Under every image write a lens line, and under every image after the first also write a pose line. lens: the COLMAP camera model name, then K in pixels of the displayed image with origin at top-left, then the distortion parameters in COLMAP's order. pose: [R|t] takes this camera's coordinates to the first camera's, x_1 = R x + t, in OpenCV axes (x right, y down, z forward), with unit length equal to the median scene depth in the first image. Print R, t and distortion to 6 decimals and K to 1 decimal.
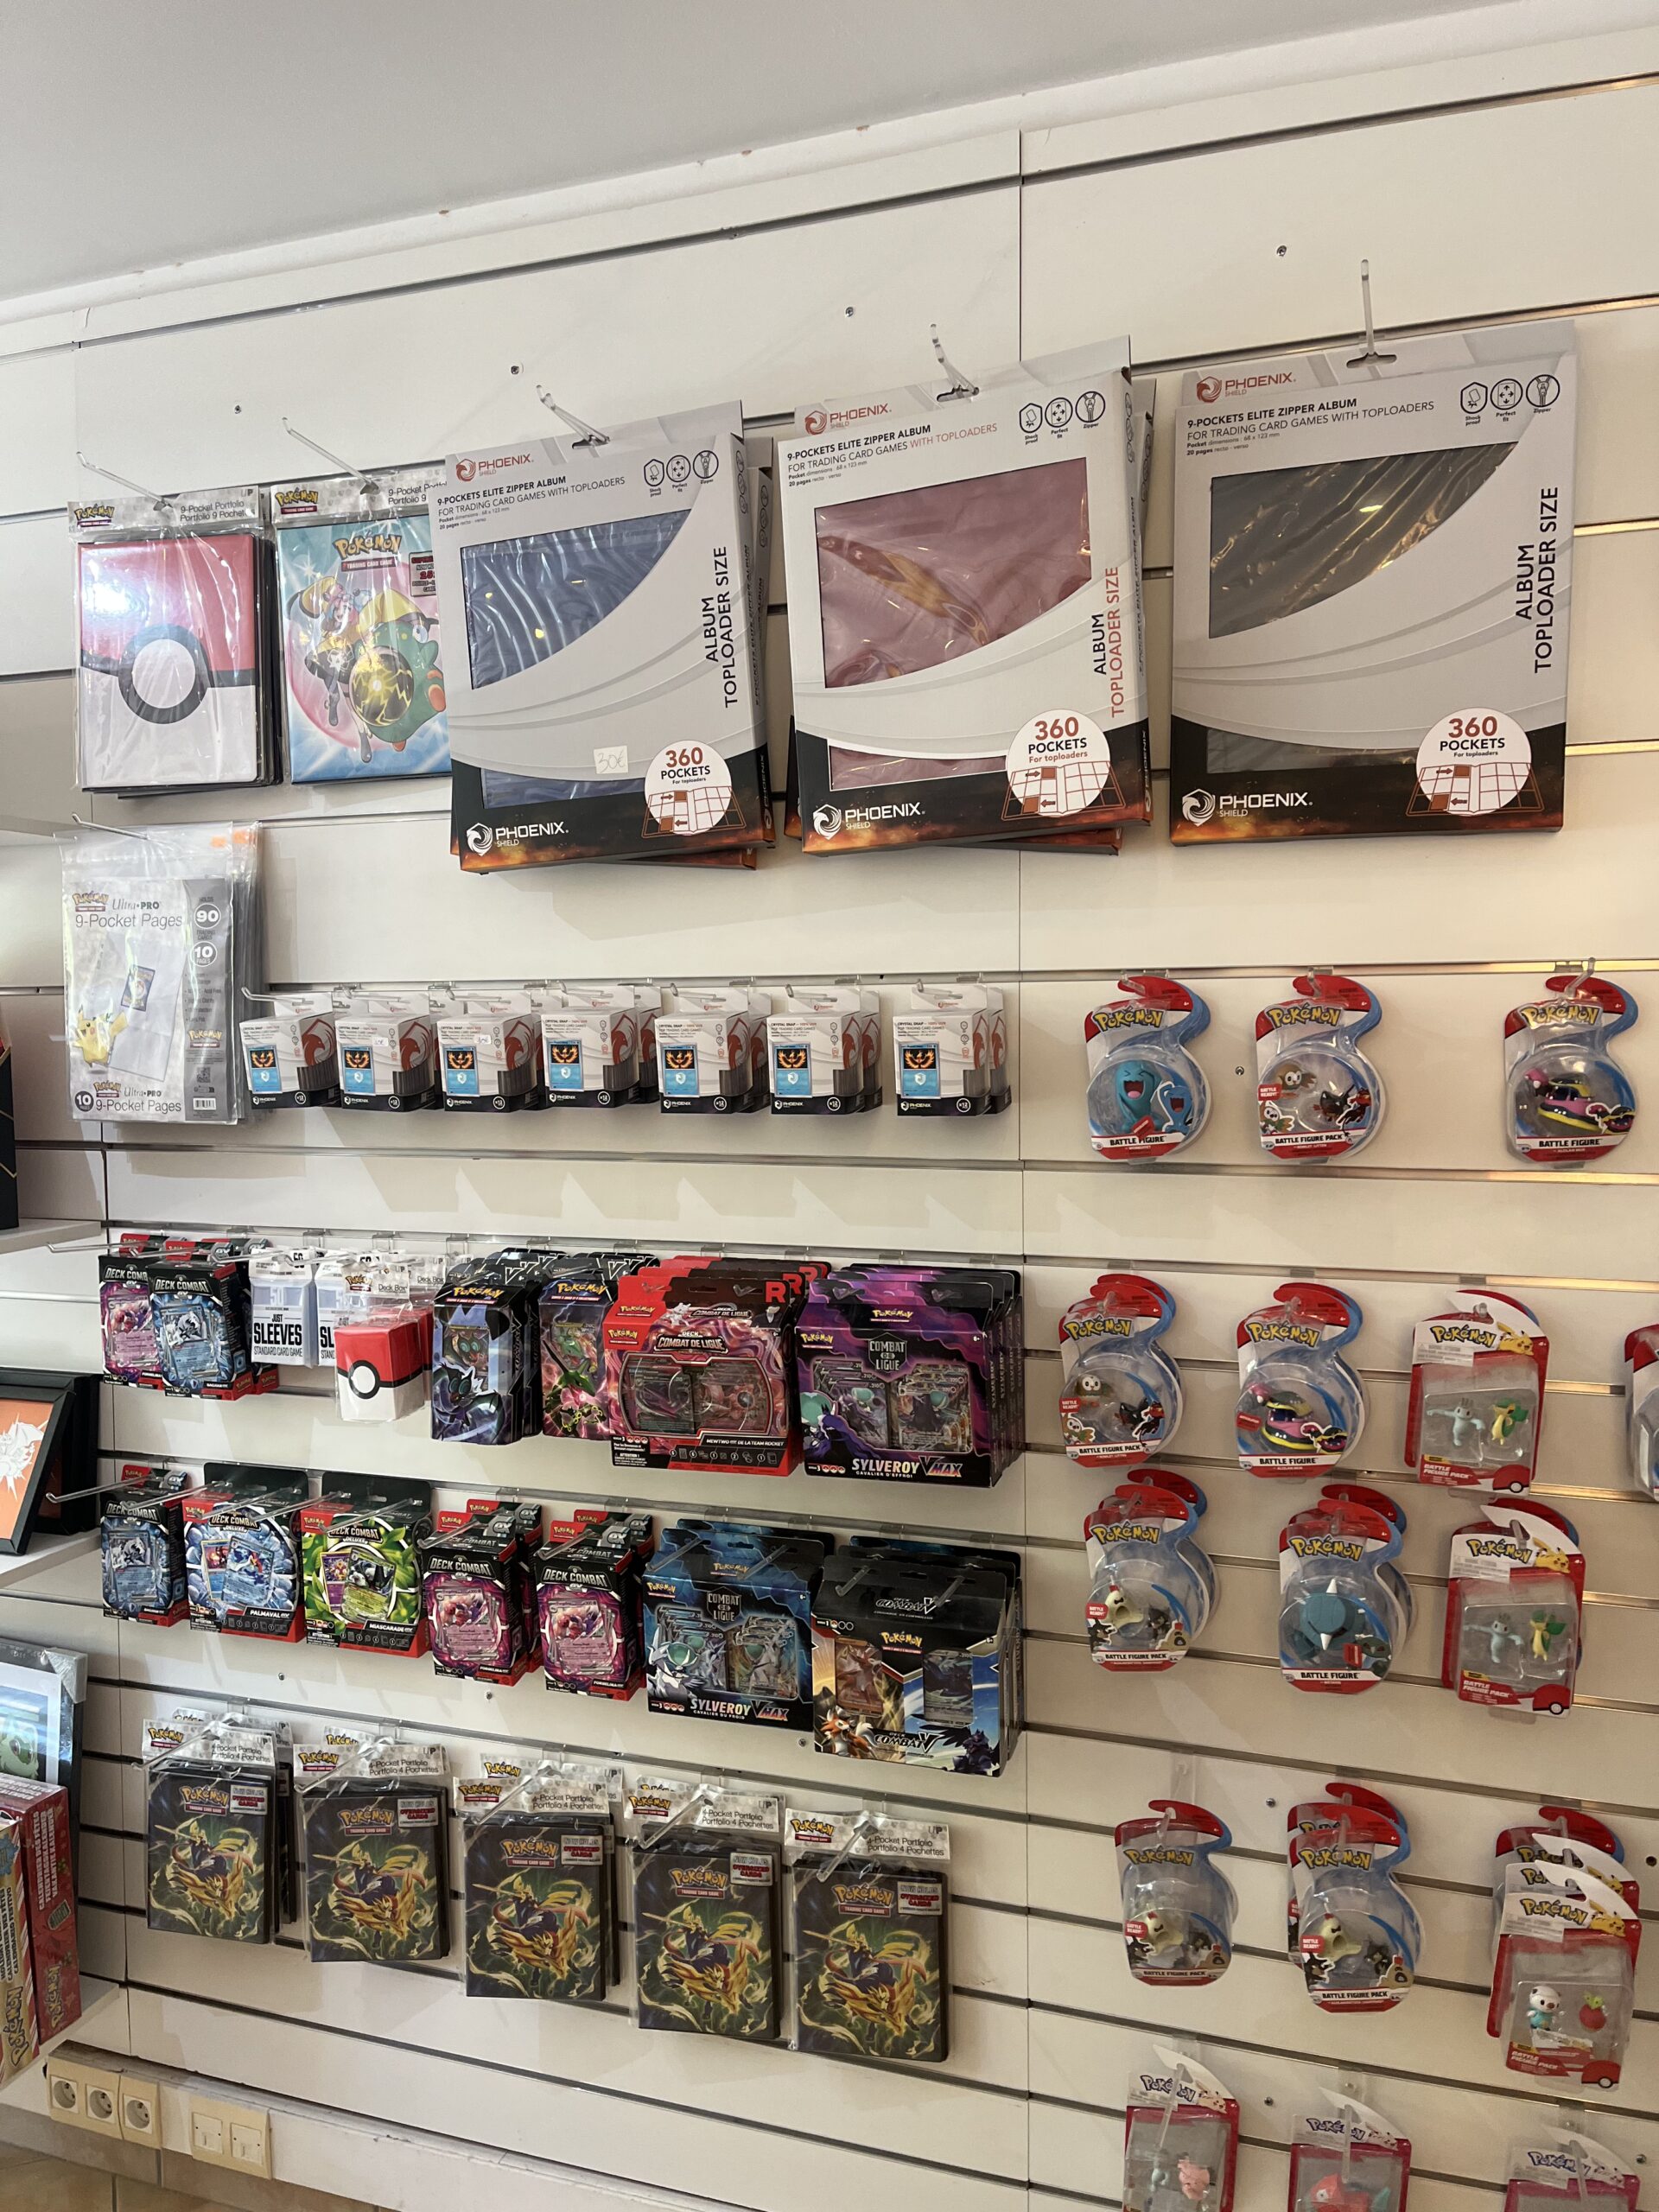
lens RADIAL K [[1643.3, 0, 829.5], [0, 1643.3, 1106.0], [0, 0, 1]] dist [-0.000956, 0.000834]
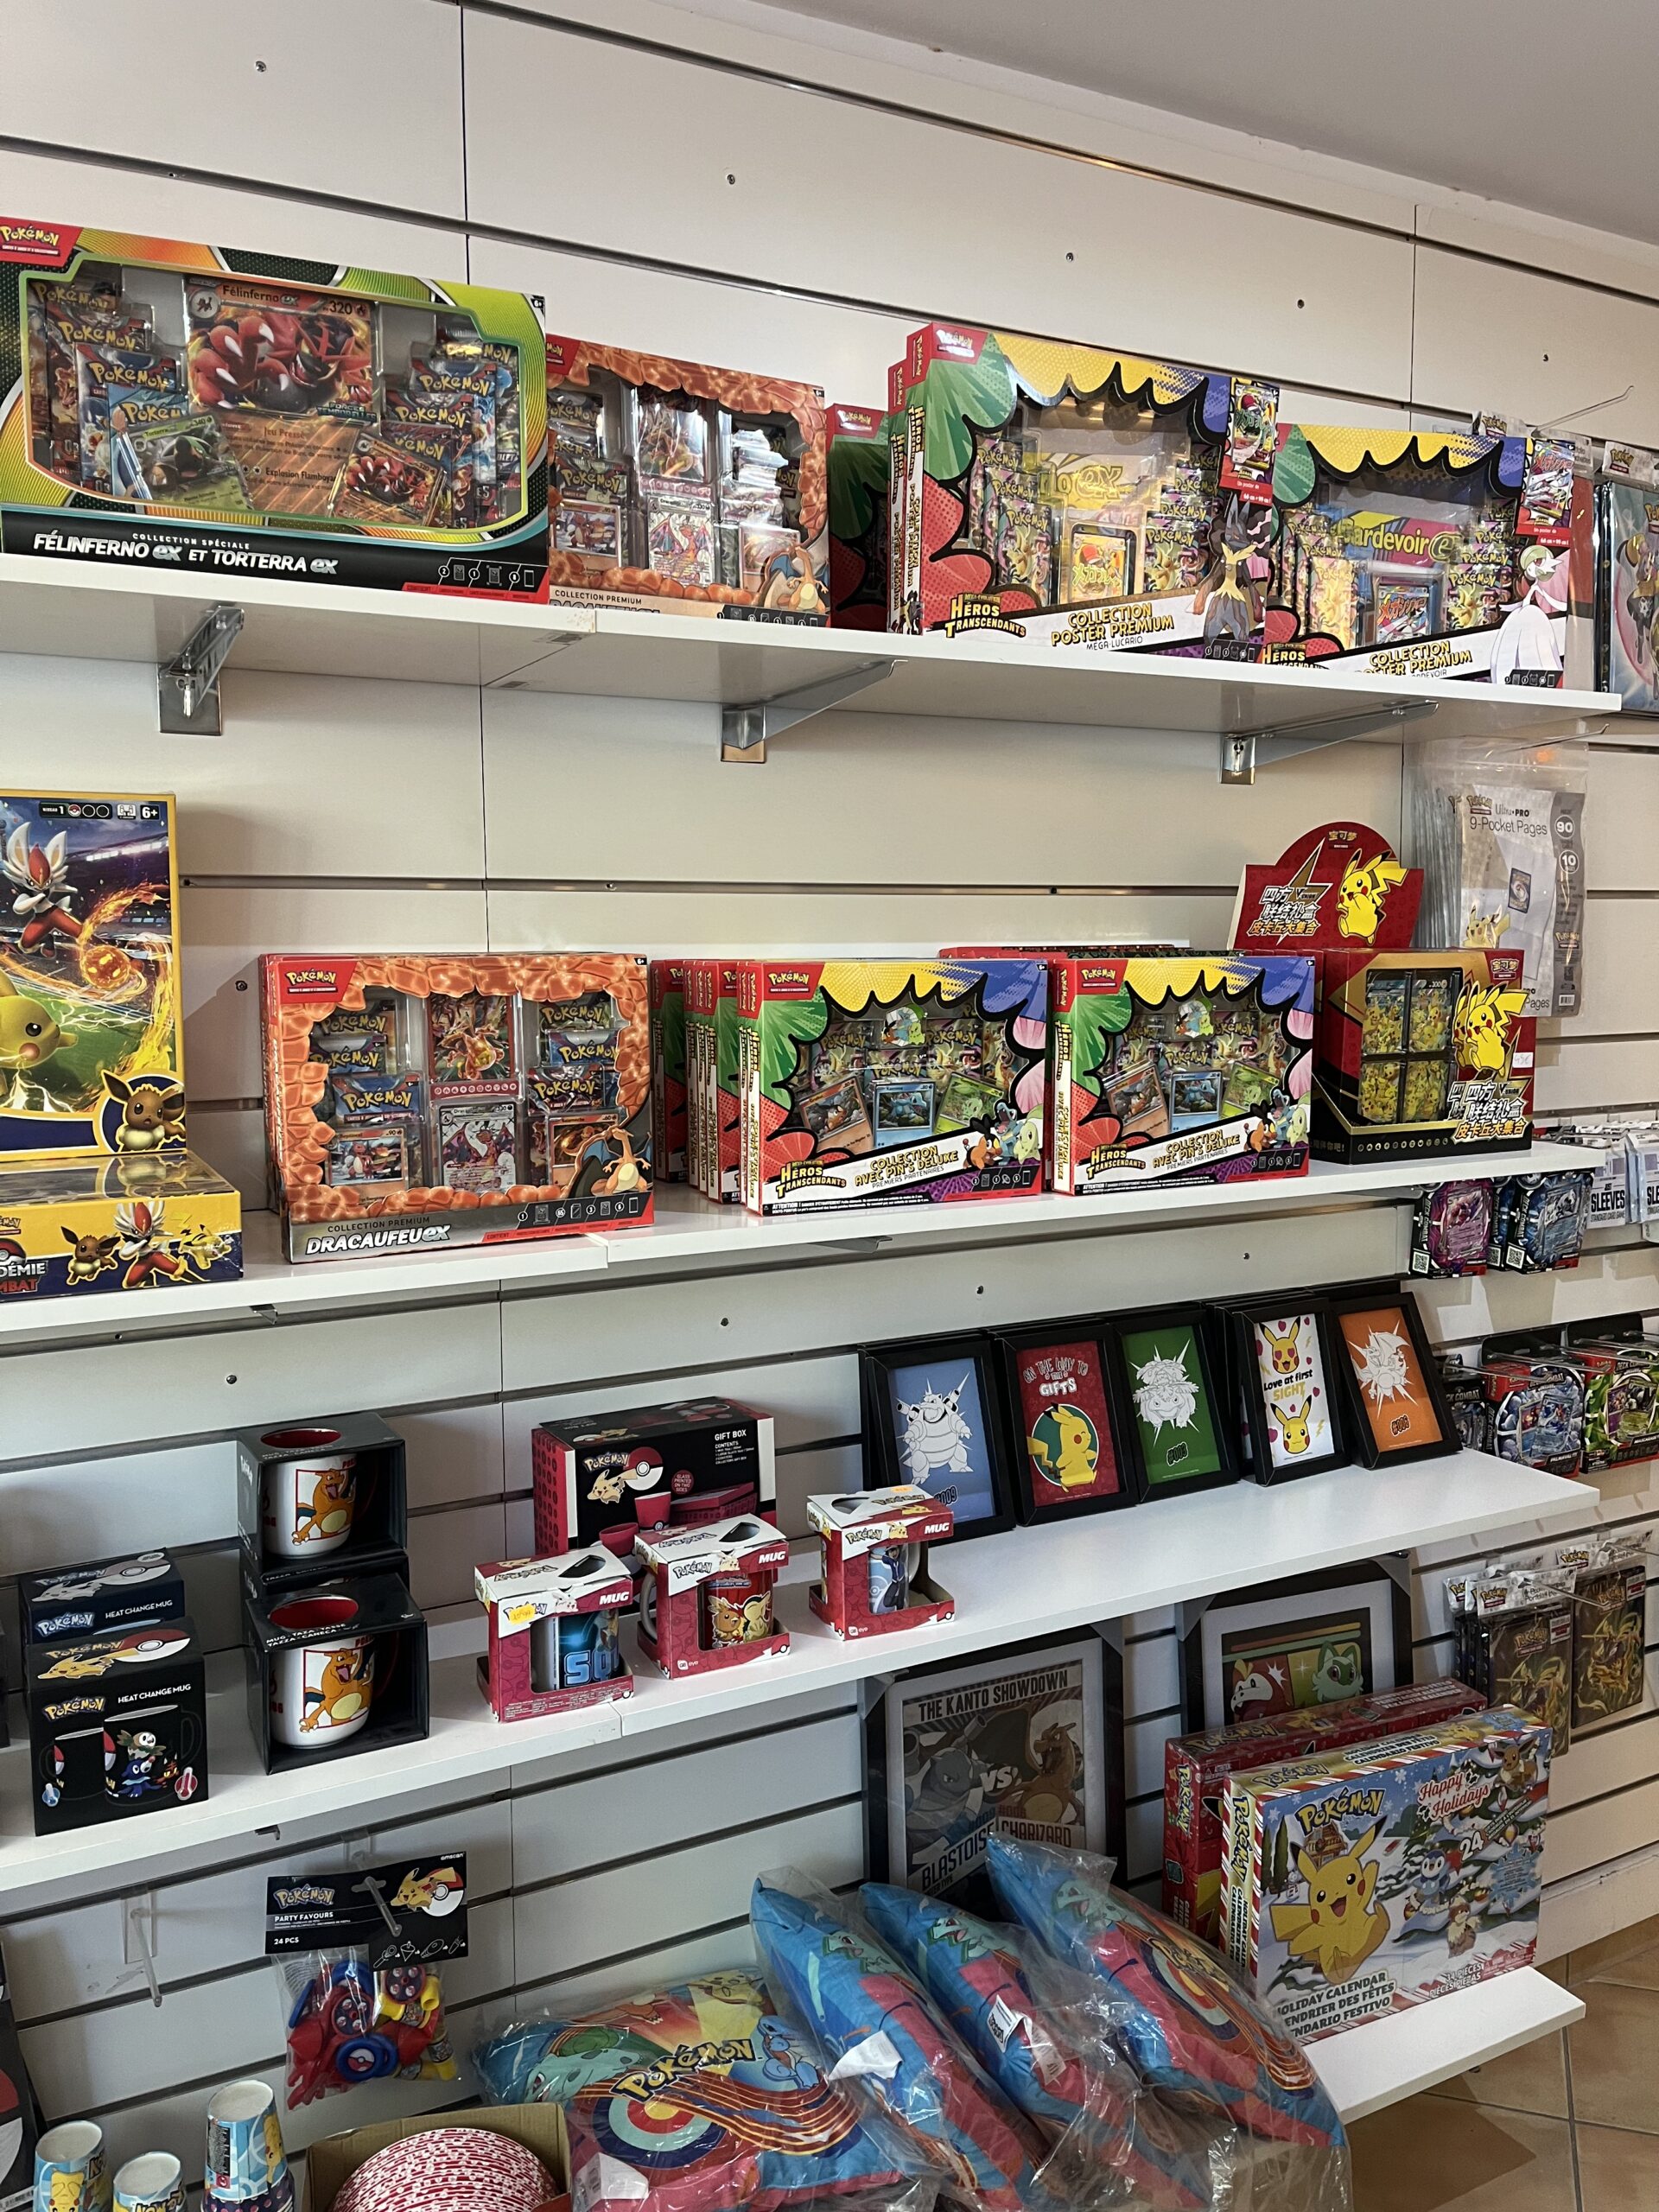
lens RADIAL K [[1697.1, 0, 829.5], [0, 1697.1, 1106.0], [0, 0, 1]] dist [-0.003281, -0.007591]
pose [[0.714997, -0.062749, 0.696306, -1.495049], [0.041336, 0.998016, 0.047493, -0.004284], [-0.697905, -0.005175, 0.716172, 0.527801]]
